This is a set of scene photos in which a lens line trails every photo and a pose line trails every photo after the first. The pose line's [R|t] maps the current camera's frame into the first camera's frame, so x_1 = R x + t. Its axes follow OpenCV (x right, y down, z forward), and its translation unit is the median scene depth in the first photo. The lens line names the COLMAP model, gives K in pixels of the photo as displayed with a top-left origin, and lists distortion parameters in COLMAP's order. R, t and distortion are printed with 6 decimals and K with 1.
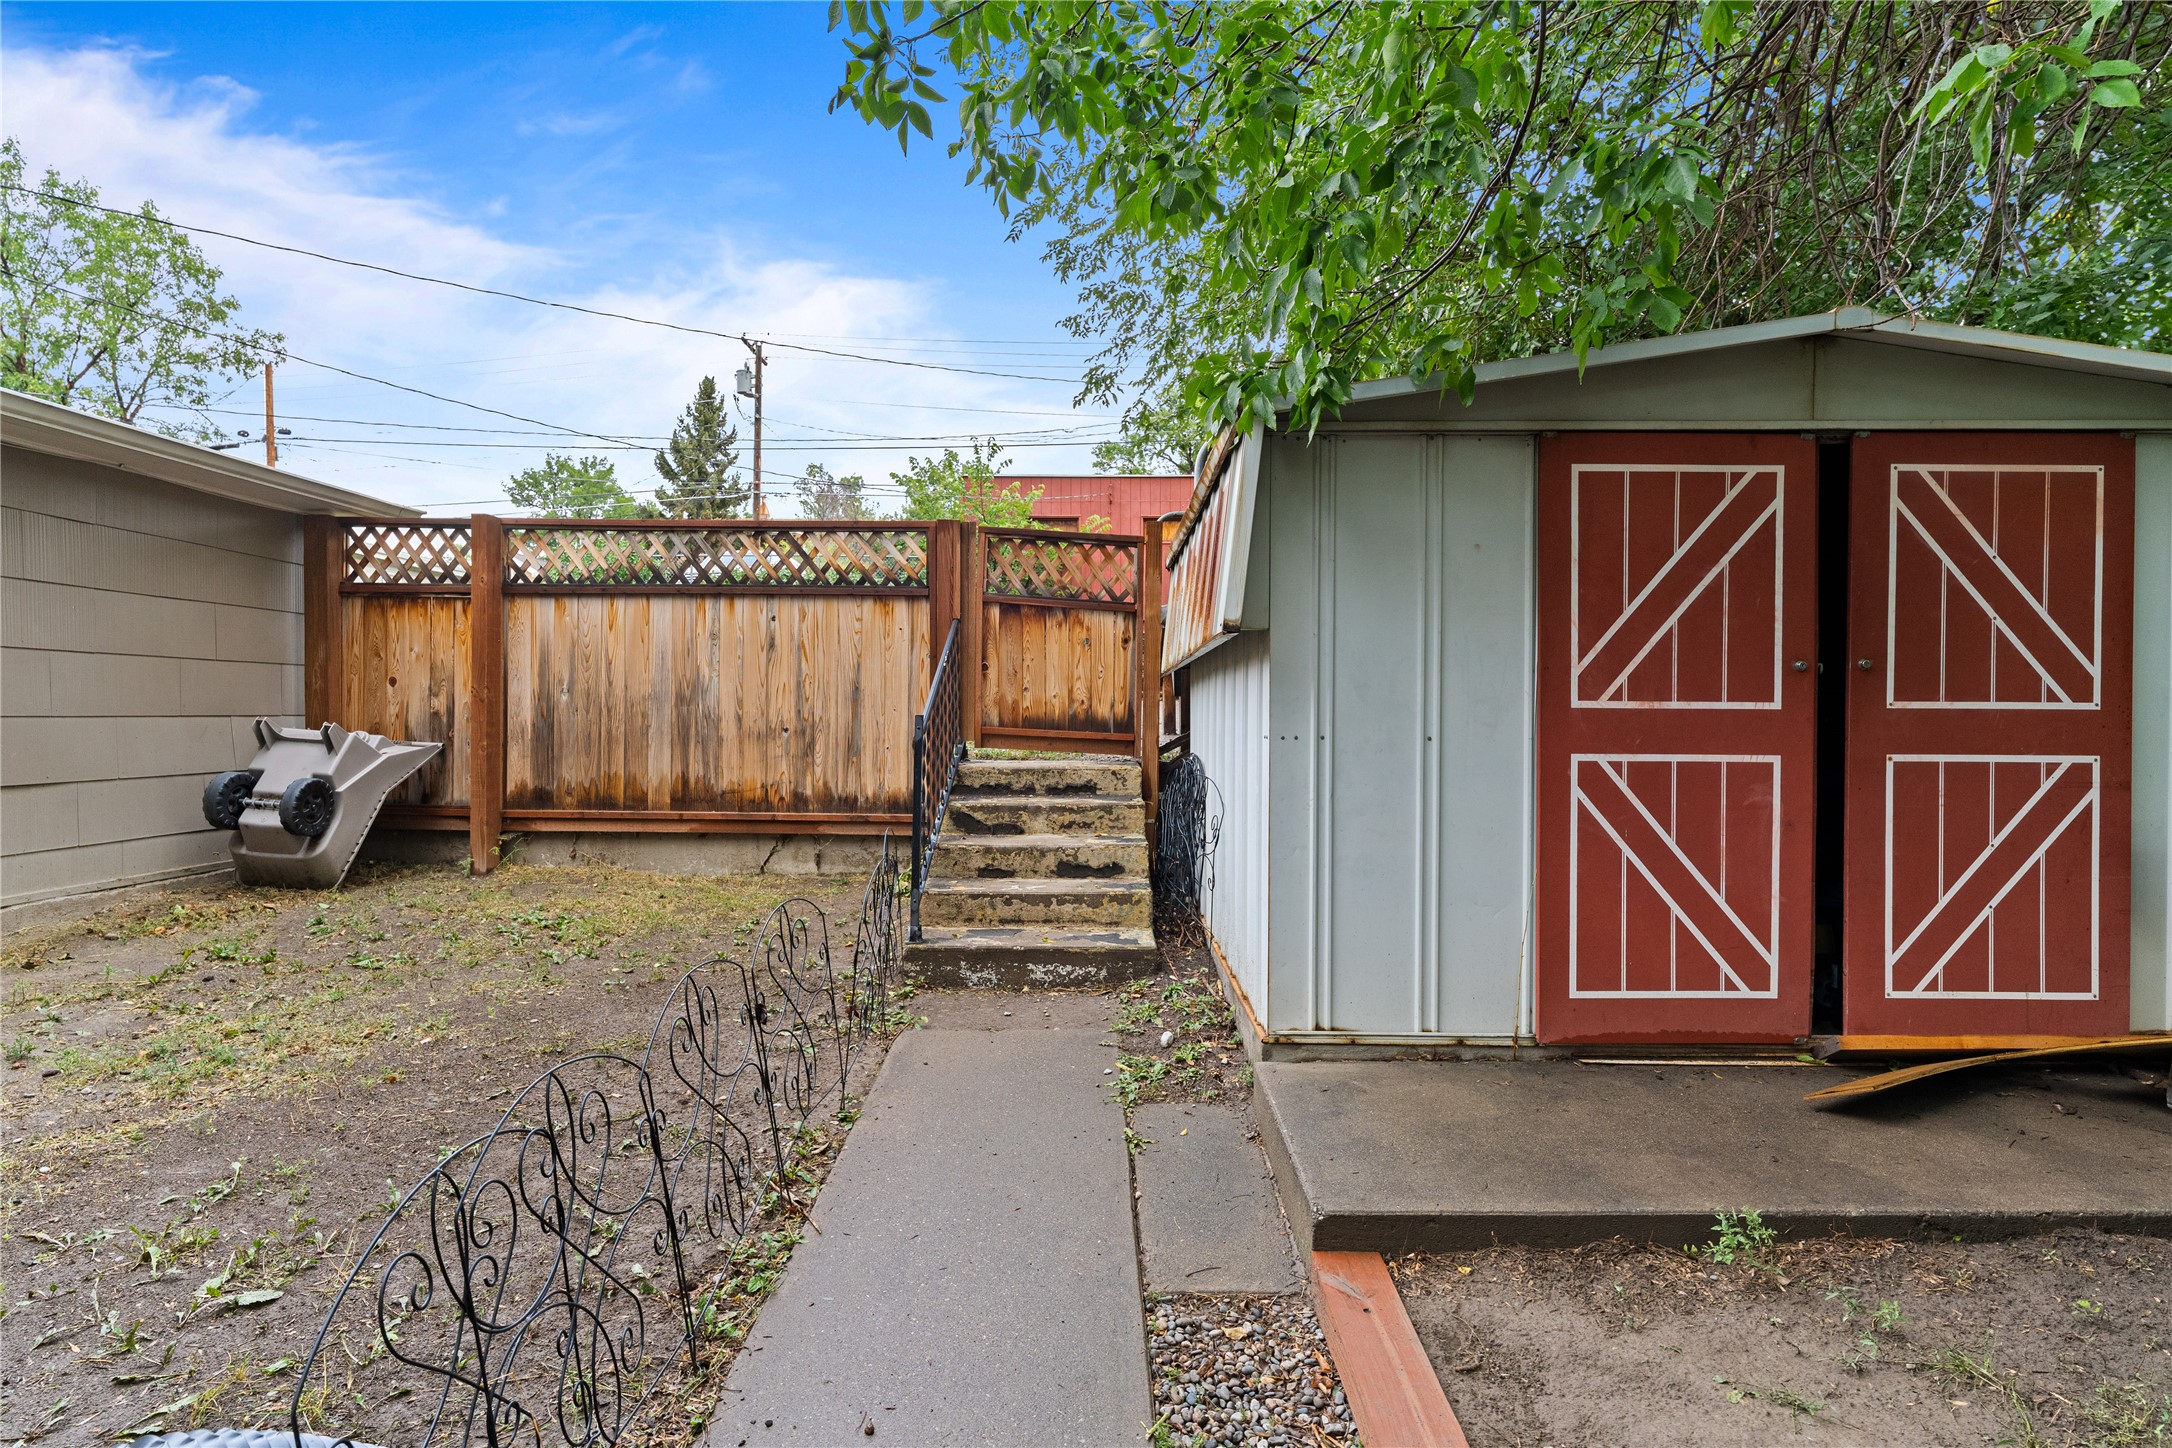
lens RADIAL K [[1175.8, 0, 1085.2], [0, 1175.8, 721.5], [0, 0, 1]] dist [-0.000736, -0.000022]
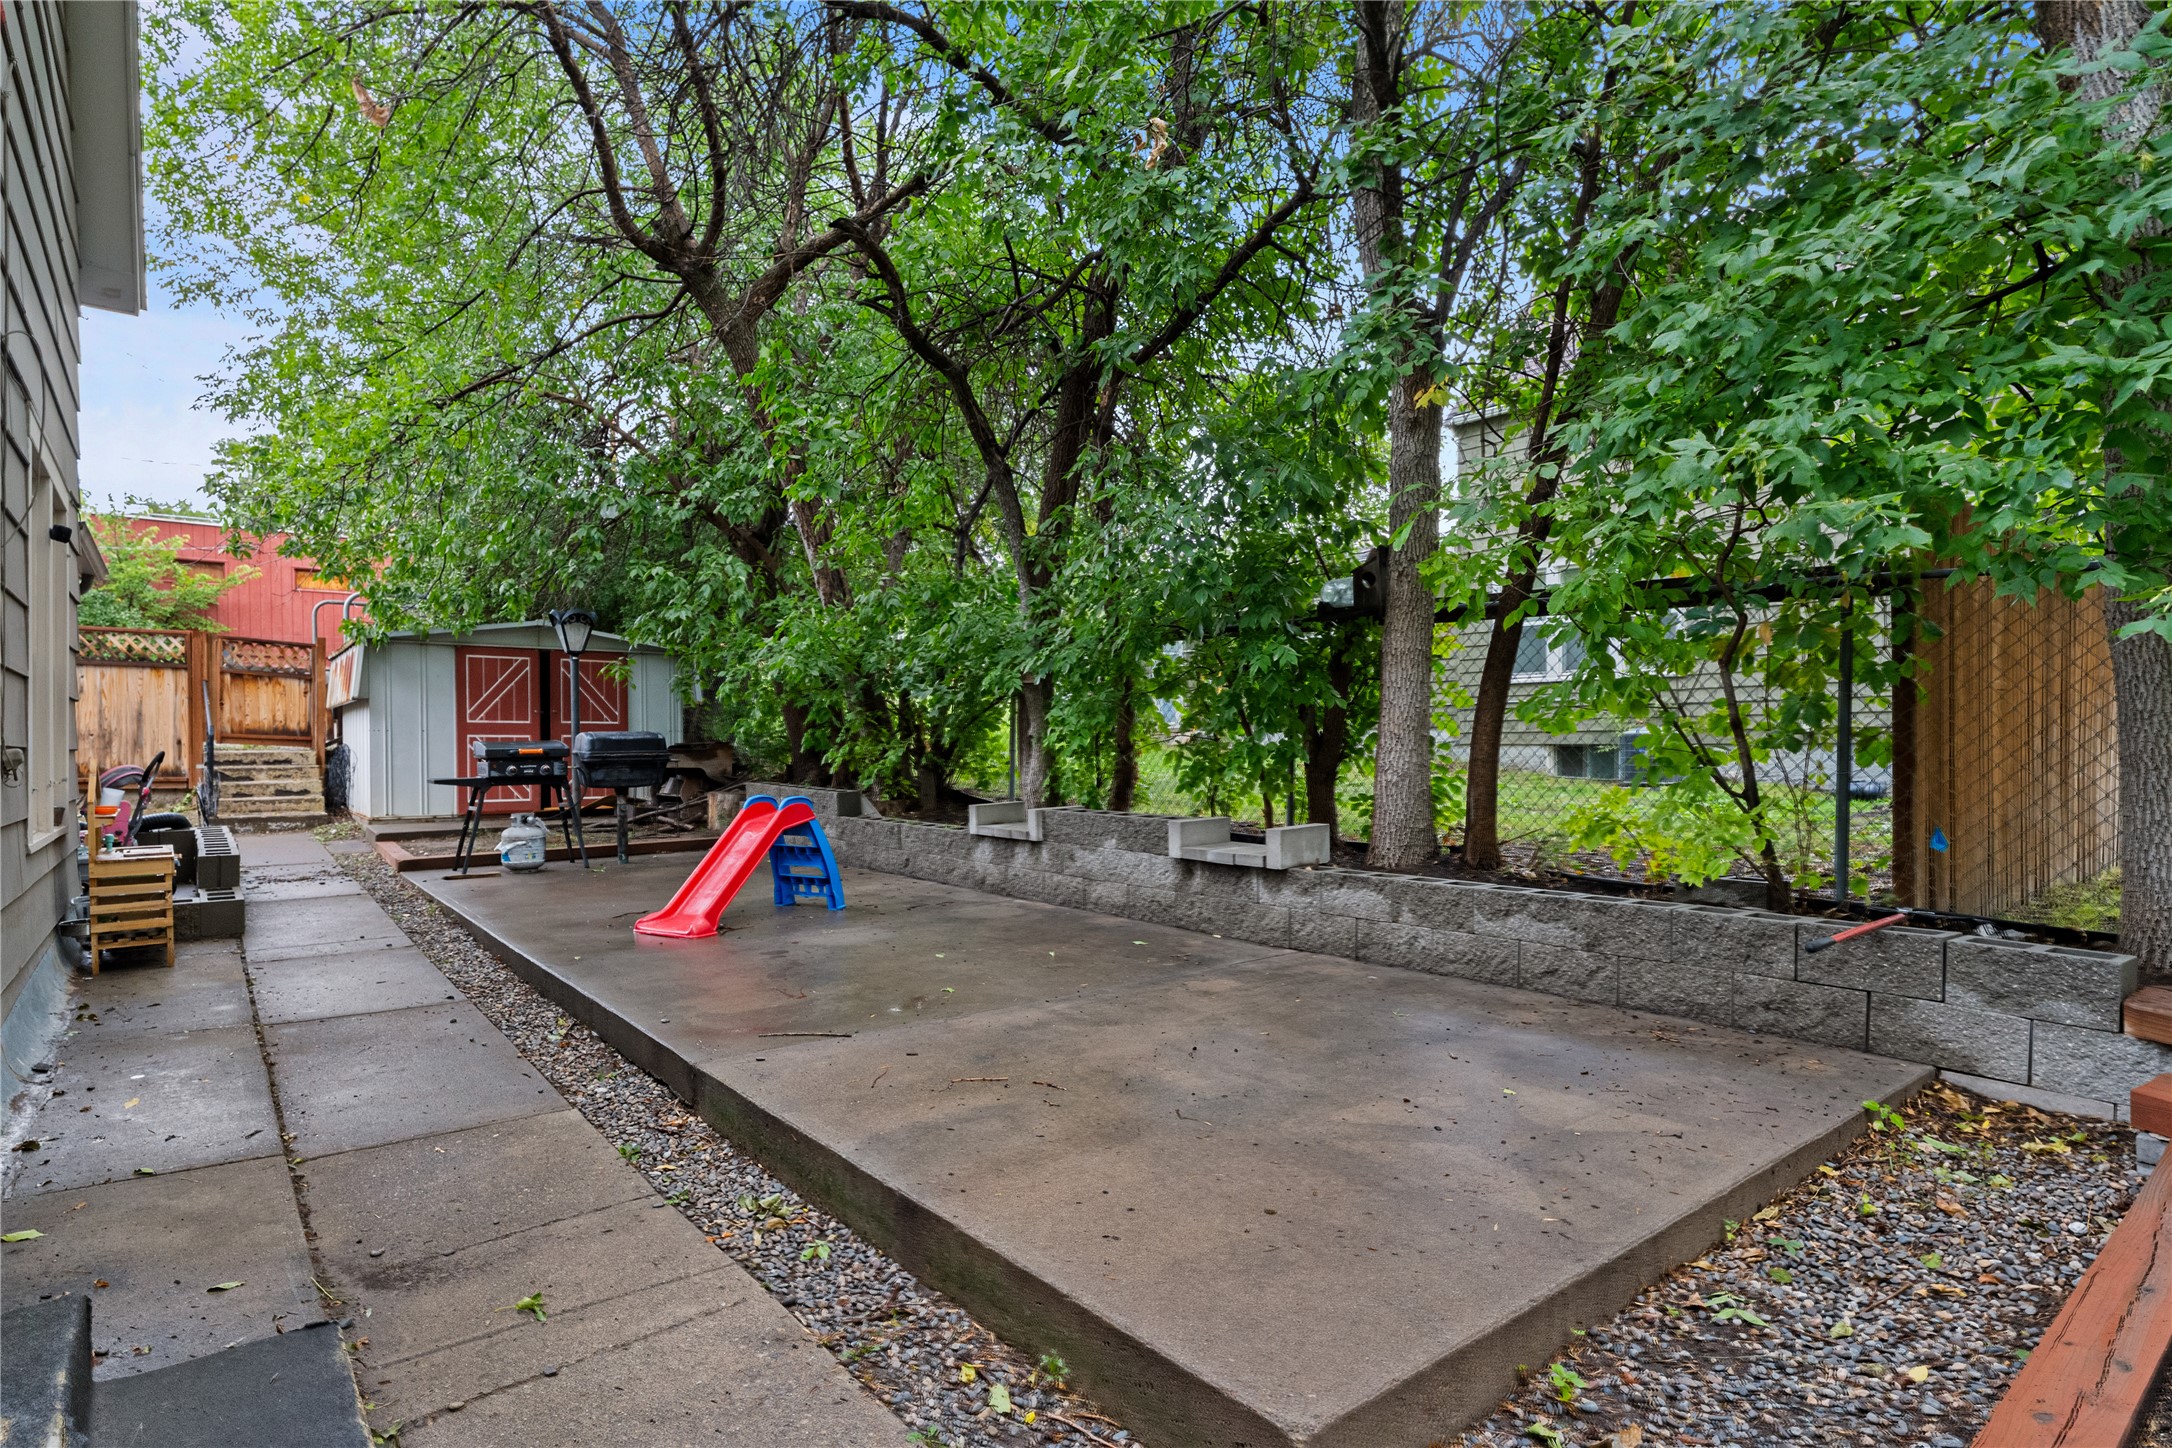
lens RADIAL K [[1103.1, 0, 1069.9], [0, 1103.1, 759.2], [0, 0, 1]] dist [-0.001053, 0.000045]
pose [[0.784362, -0.013608, 0.620154, -0.124948], [0.008317, 0.999900, 0.011422, 0.041421], [-0.620247, -0.003801, 0.784397, -1.481415]]
